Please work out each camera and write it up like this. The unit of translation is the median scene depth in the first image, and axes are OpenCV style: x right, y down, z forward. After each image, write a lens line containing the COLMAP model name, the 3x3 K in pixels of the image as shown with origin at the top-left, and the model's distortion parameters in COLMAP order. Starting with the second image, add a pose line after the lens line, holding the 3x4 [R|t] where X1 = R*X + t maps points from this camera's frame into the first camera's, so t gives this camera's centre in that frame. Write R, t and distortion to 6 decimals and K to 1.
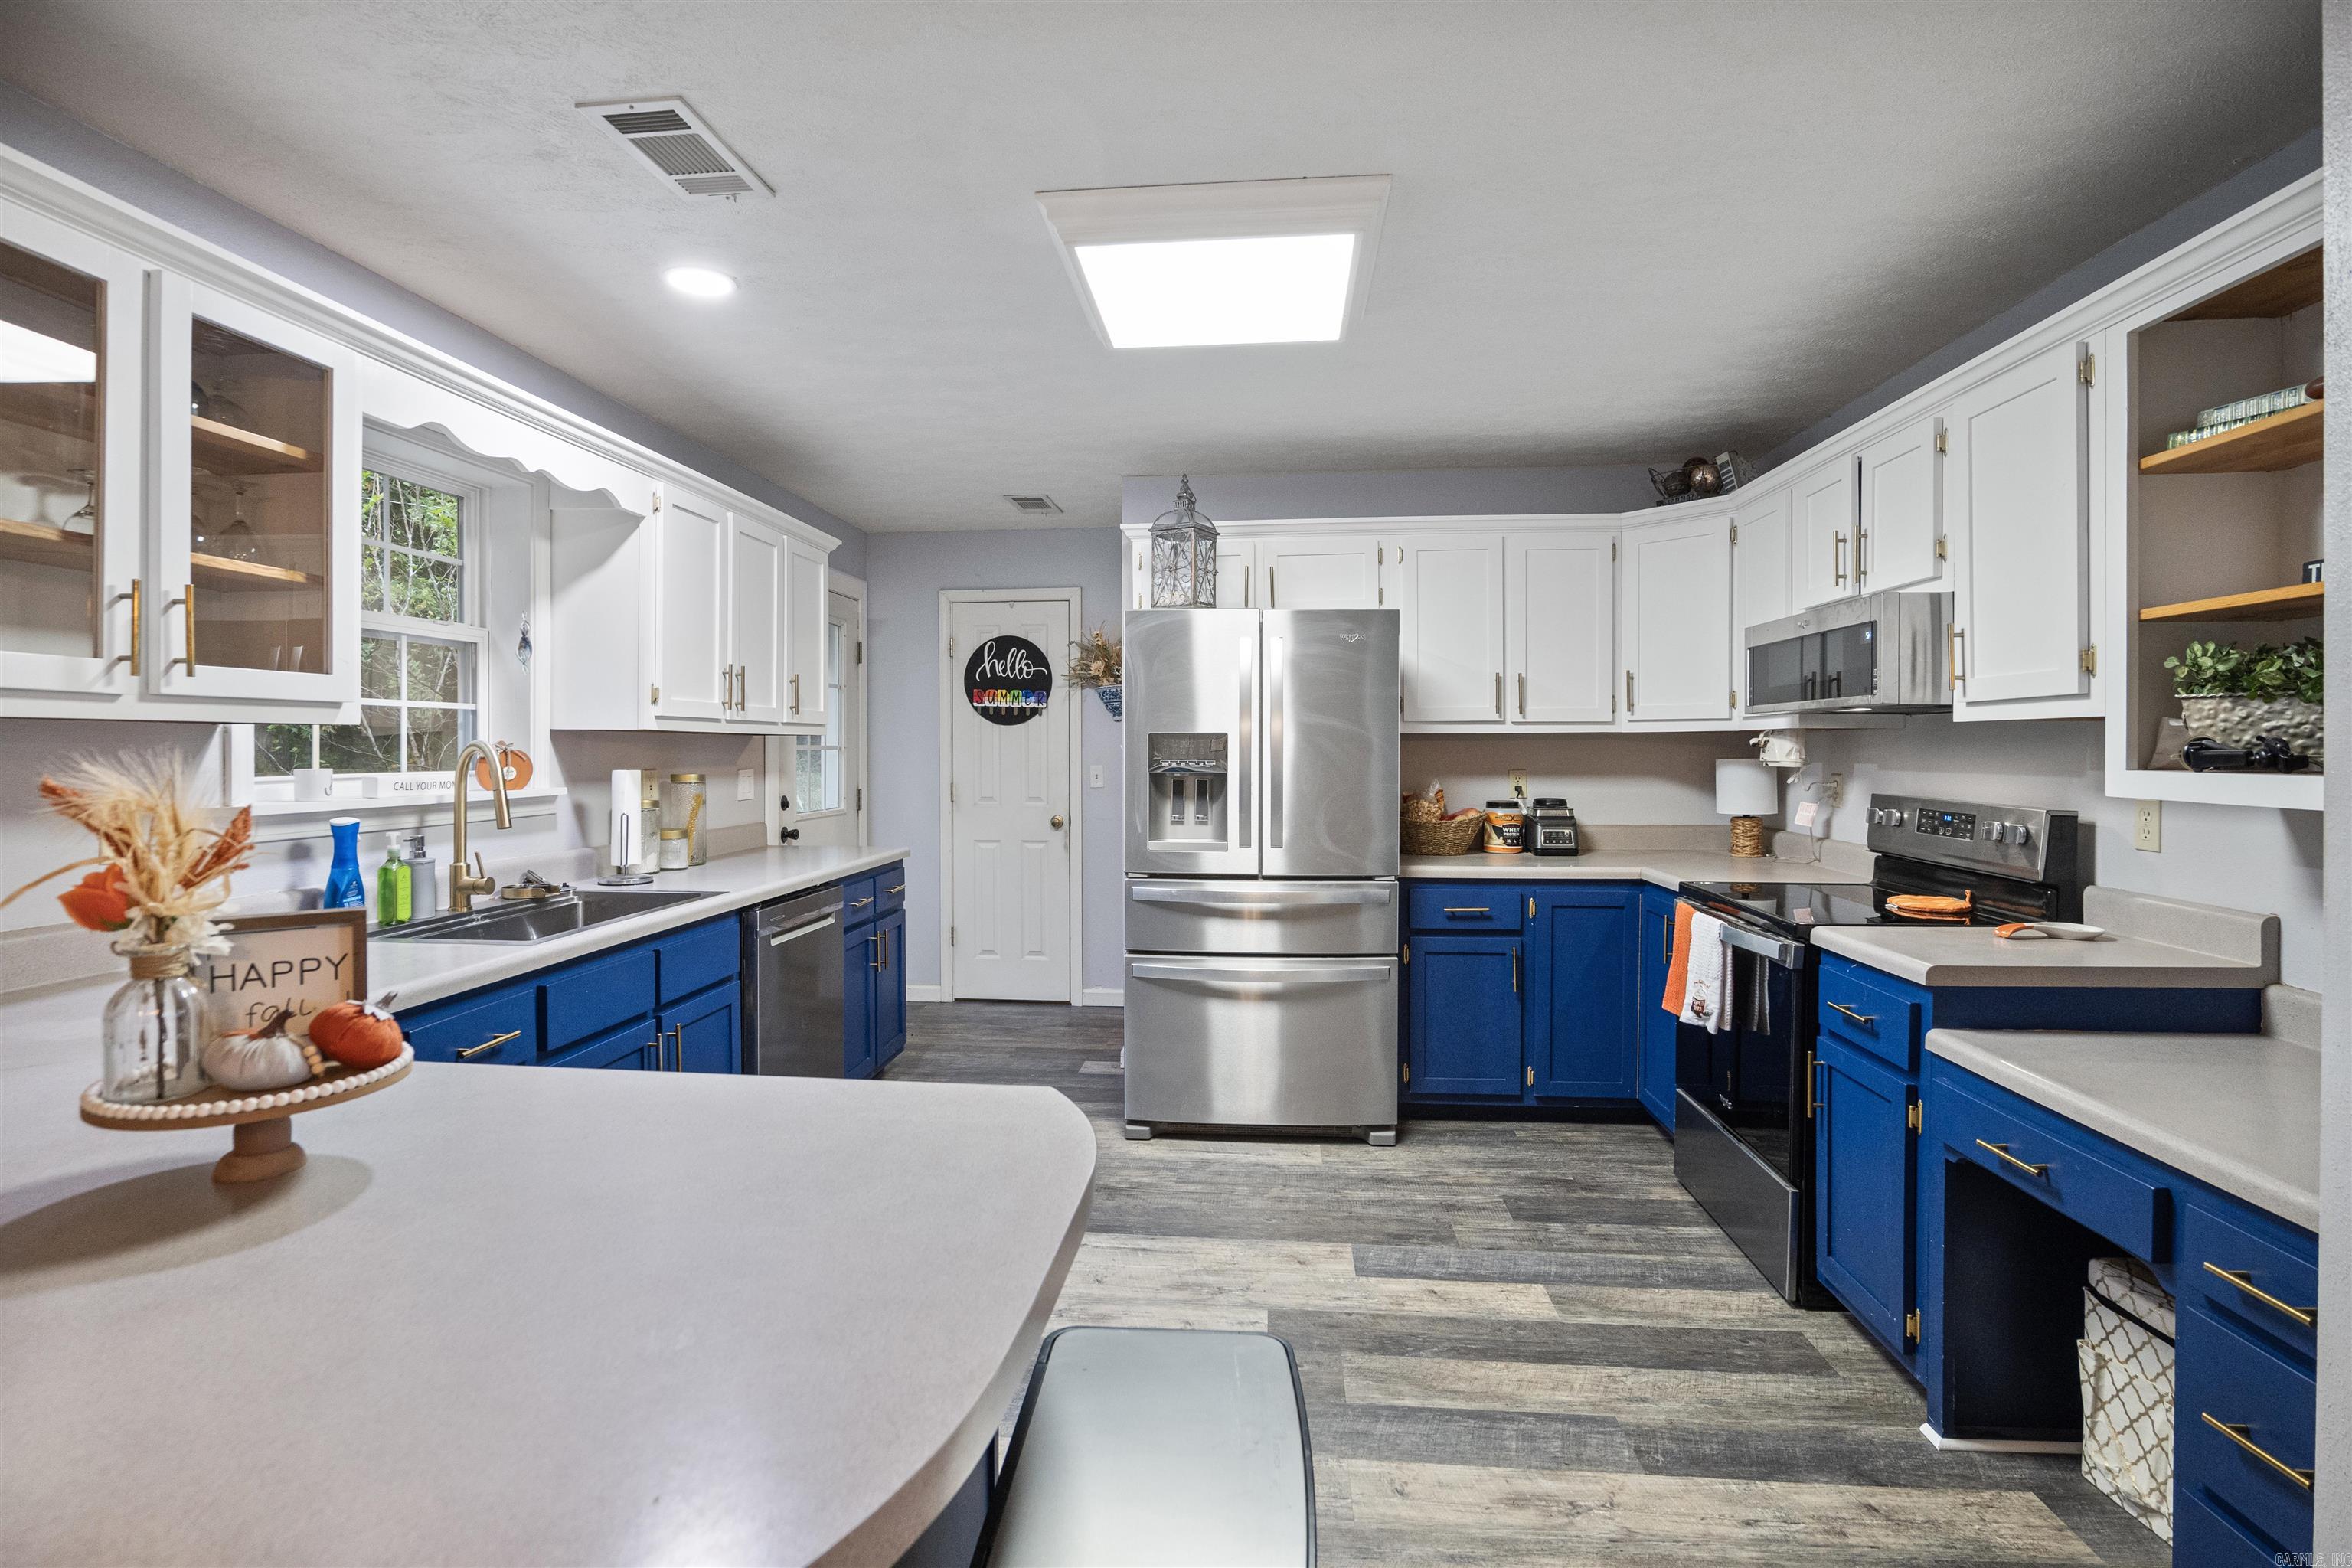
lens RADIAL K [[1109.8, 0, 1177.1], [0, 1109.8, 776.5], [0, 0, 1]] dist [-0.020007, 0.000508]
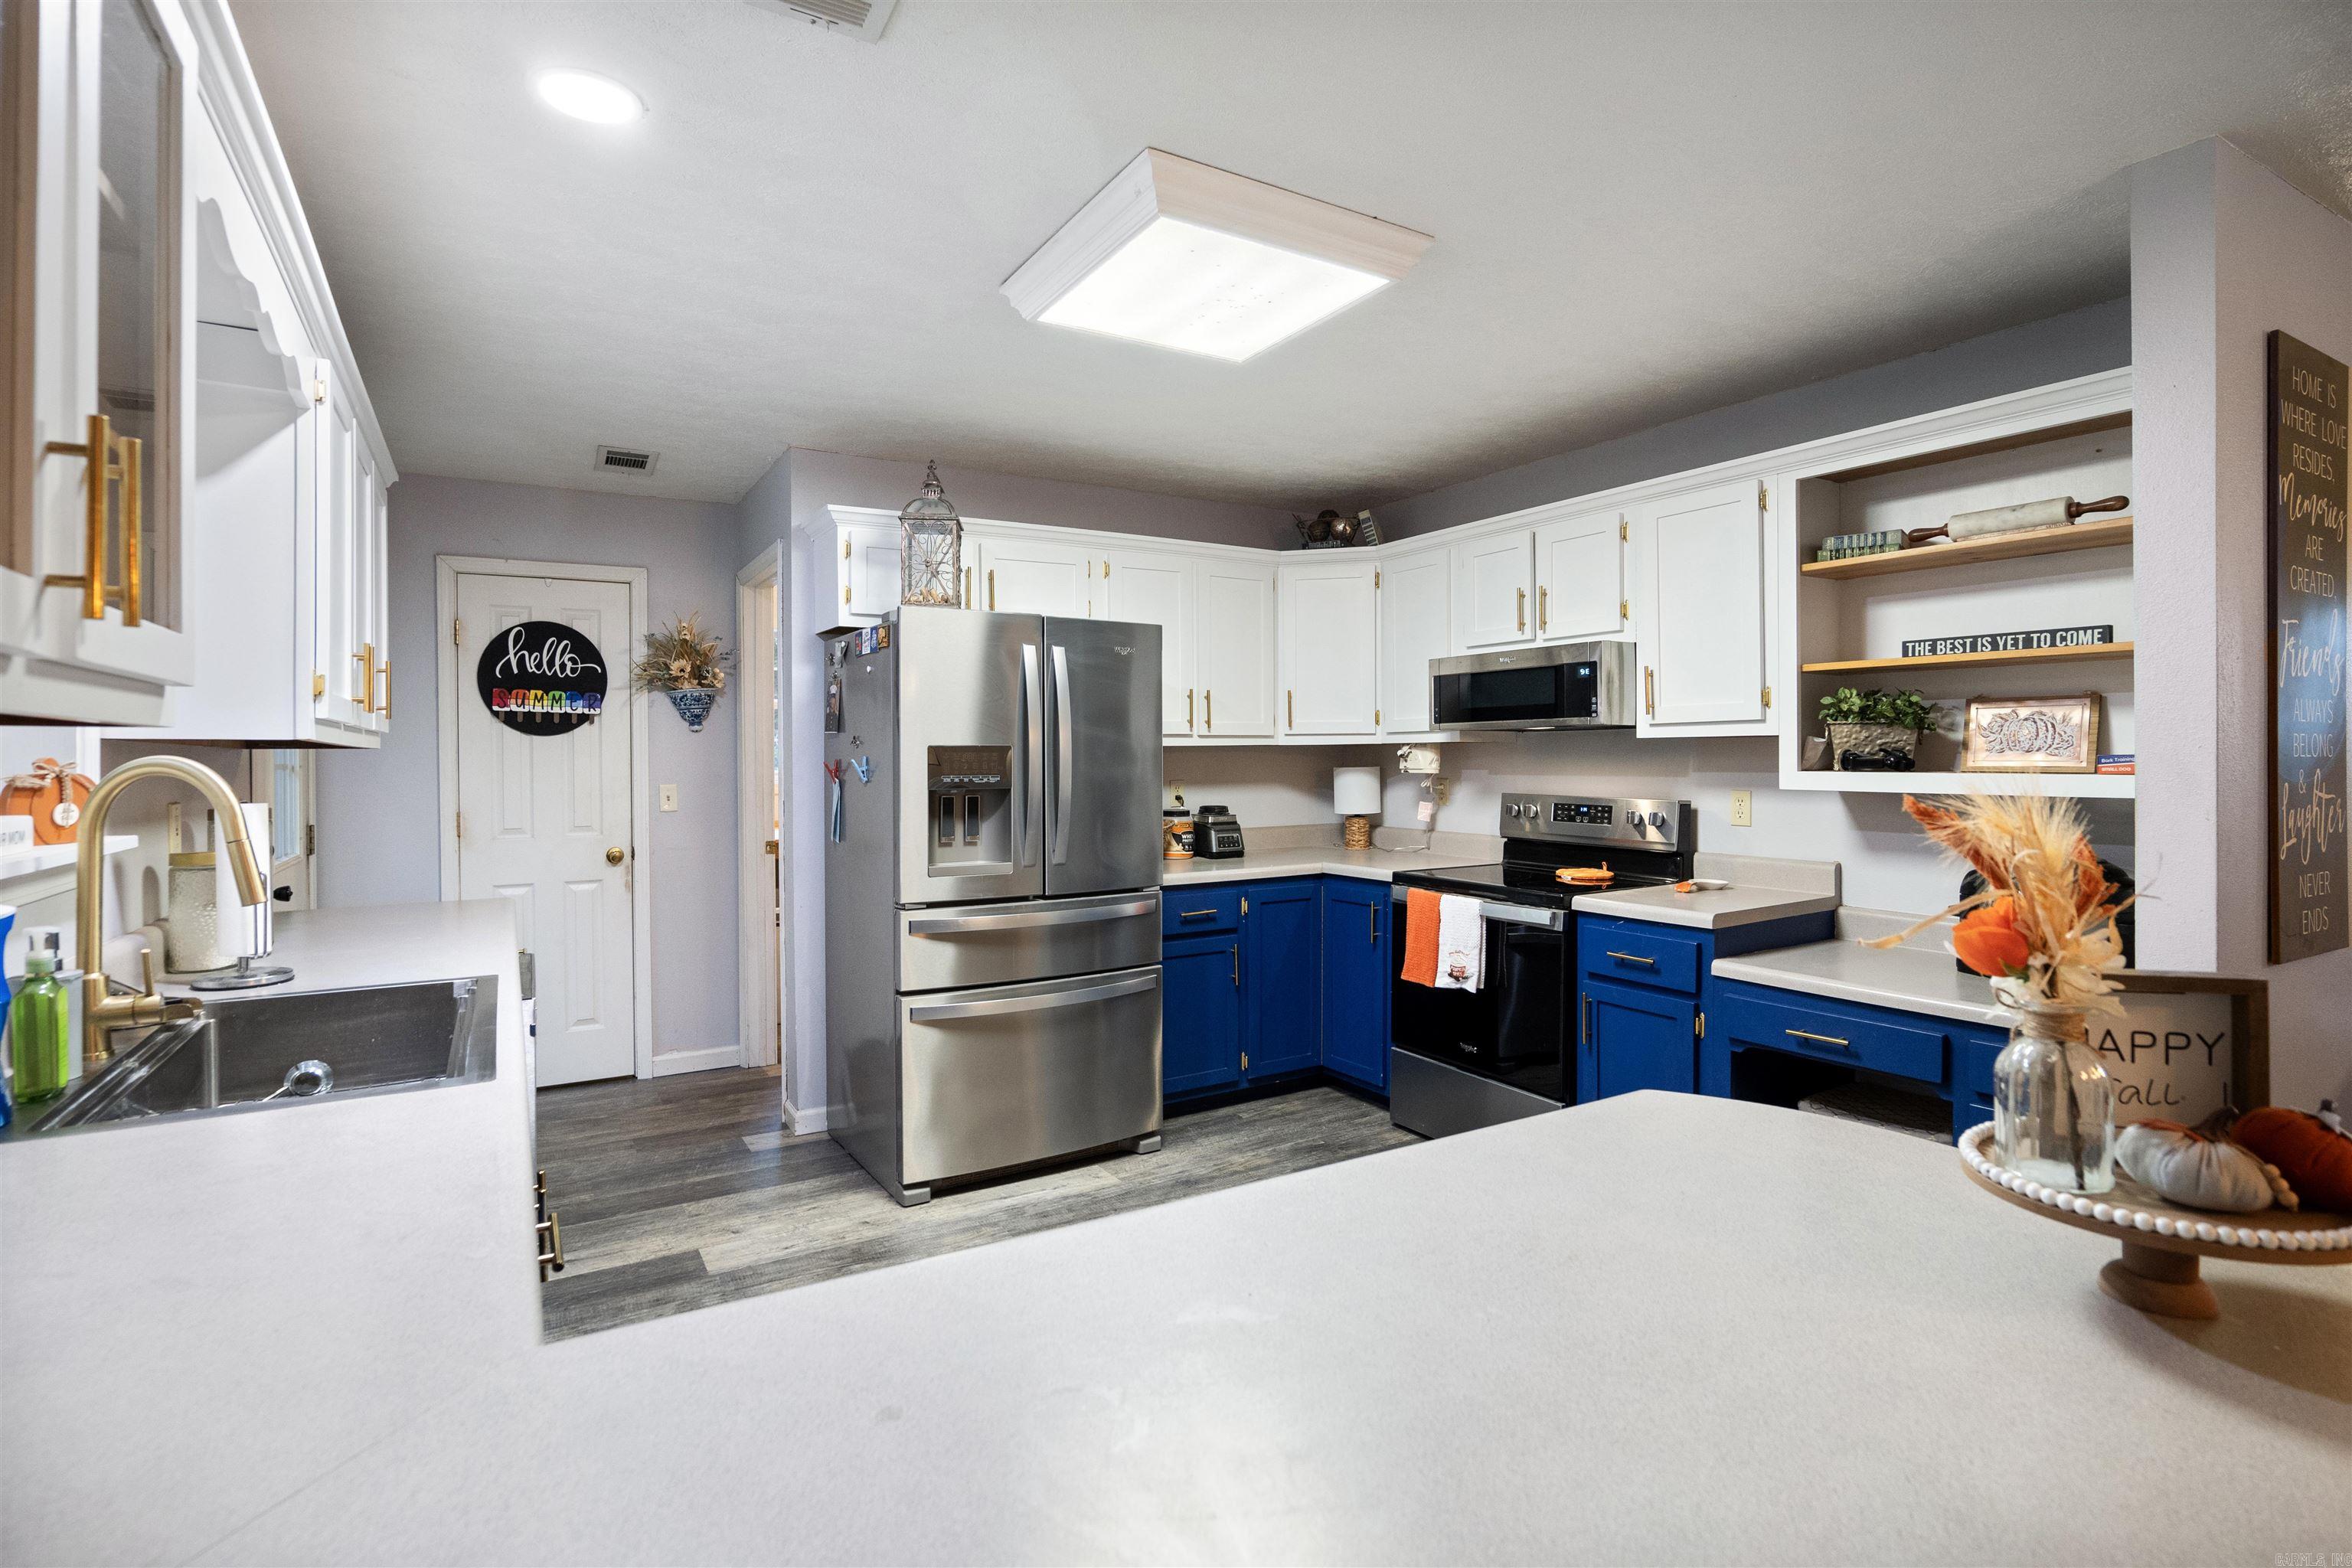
lens RADIAL K [[1121.0, 0, 1176.0], [0, 1121.0, 784.0], [0, 0, 1]] dist [-0.032711, 0.000177]
pose [[0.802257, -0.019483, 0.596661, -0.413152], [0.022364, 0.999747, 0.002576, -0.006366], [-0.596560, 0.011277, 0.802489, 0.165118]]
